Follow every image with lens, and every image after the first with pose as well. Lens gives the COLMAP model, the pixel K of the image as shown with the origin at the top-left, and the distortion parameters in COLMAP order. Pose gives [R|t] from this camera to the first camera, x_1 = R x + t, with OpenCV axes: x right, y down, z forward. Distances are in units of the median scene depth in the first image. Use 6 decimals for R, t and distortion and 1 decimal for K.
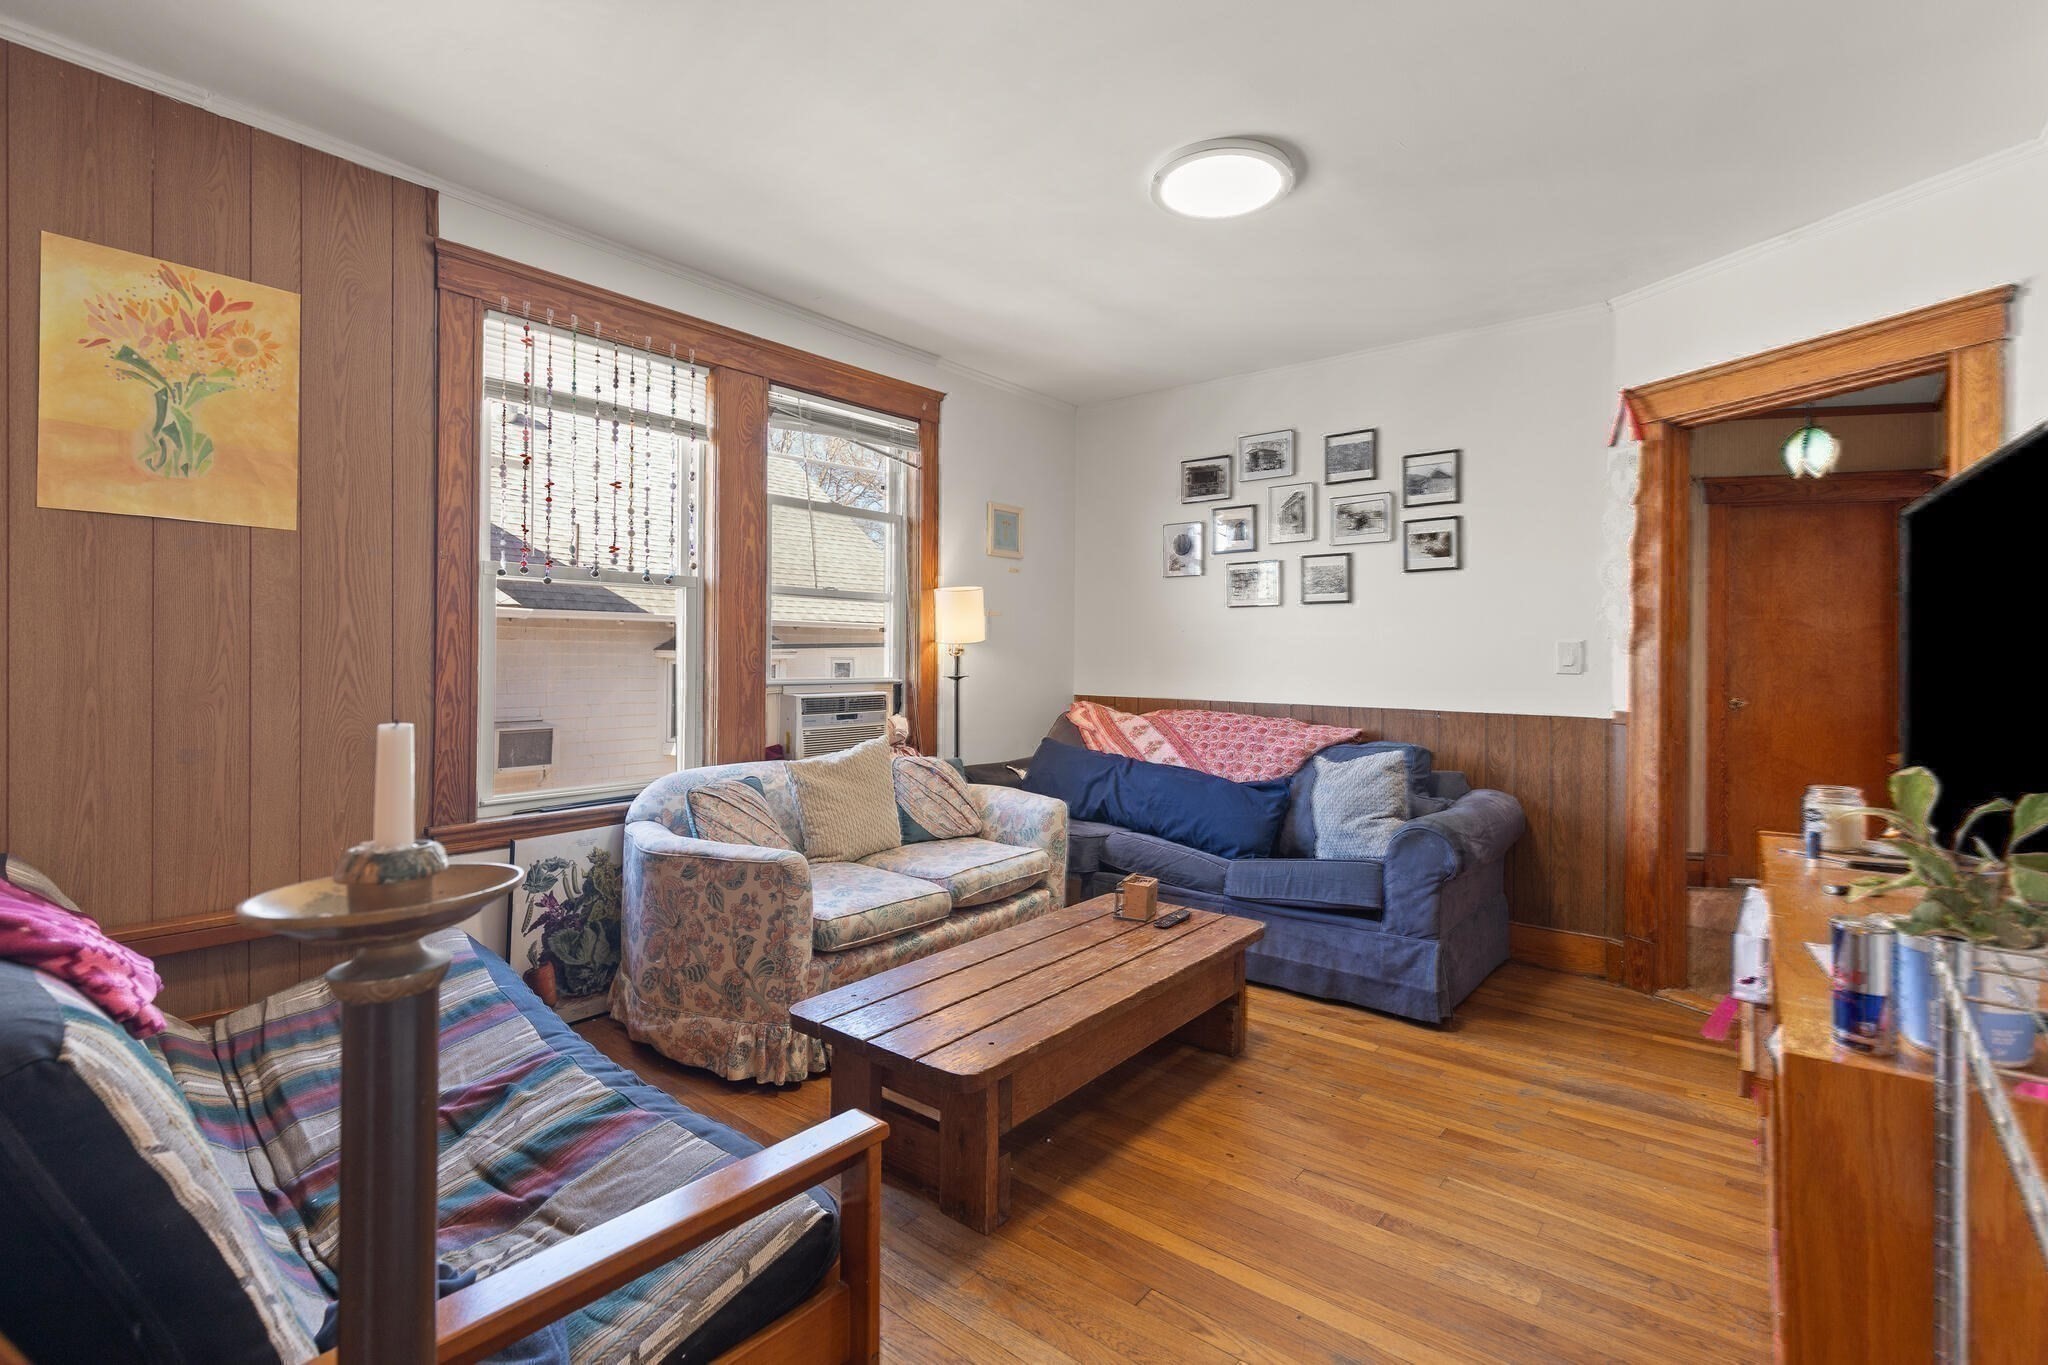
lens RADIAL K [[940.4, 0, 1053.6], [0, 940.4, 646.1], [0, 0, 1]] dist [0.005280, -0.001496]
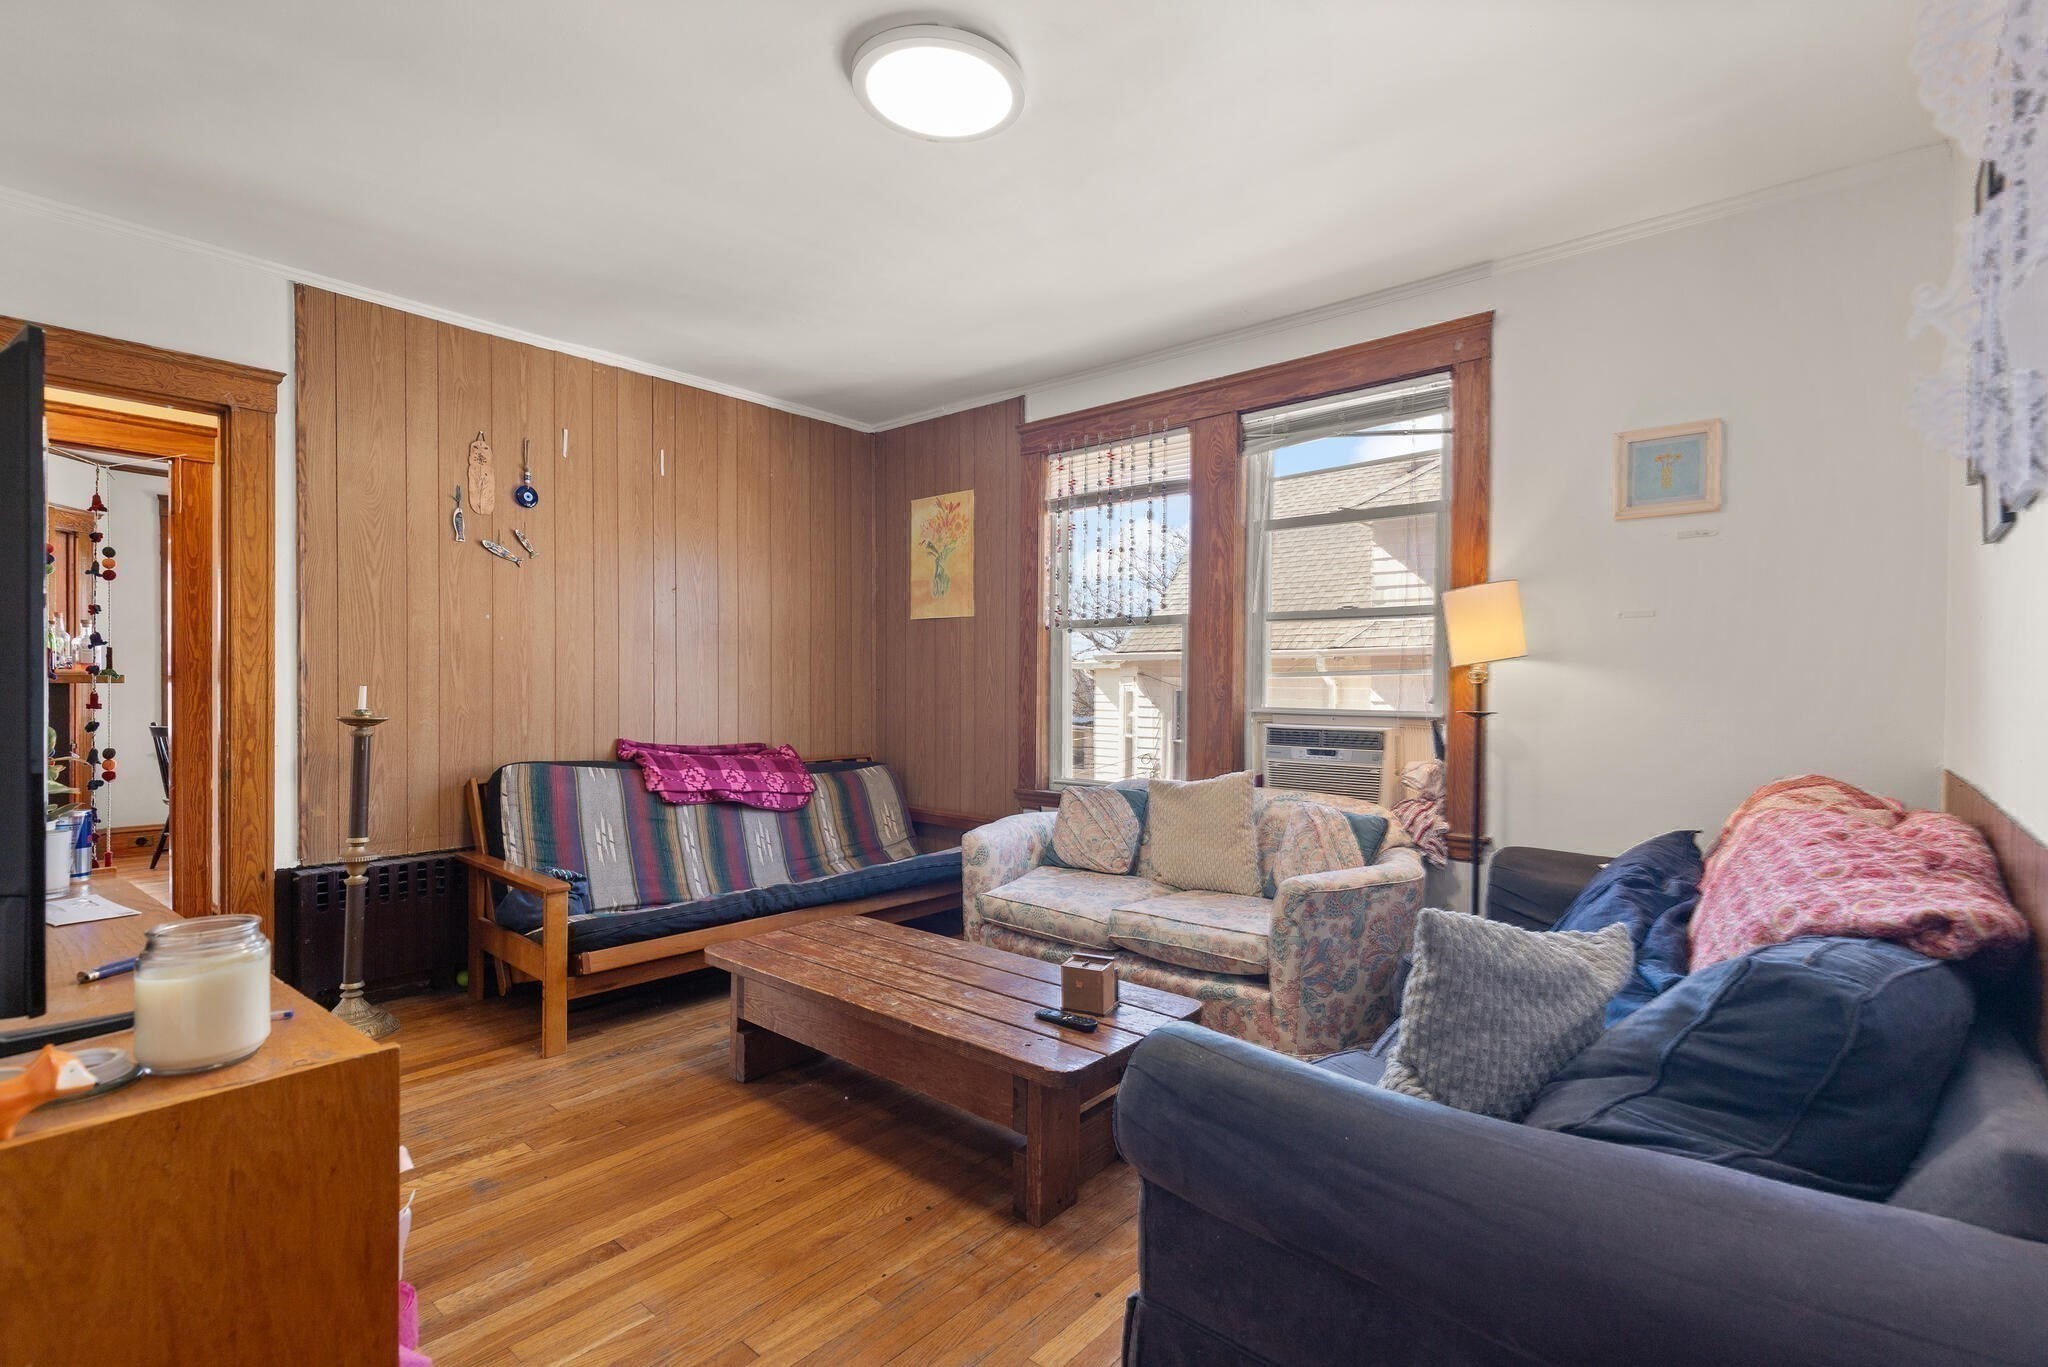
lens RADIAL K [[940.4, 0, 1026.2], [0, 940.4, 695.0], [0, 0, 1]] dist [0.005280, -0.001496]
pose [[-0.043024, 0.002870, -0.999070, 0.842359], [0.002182, 0.999994, 0.002779, 0.022646], [0.999072, -0.002060, -0.043030, 0.945597]]
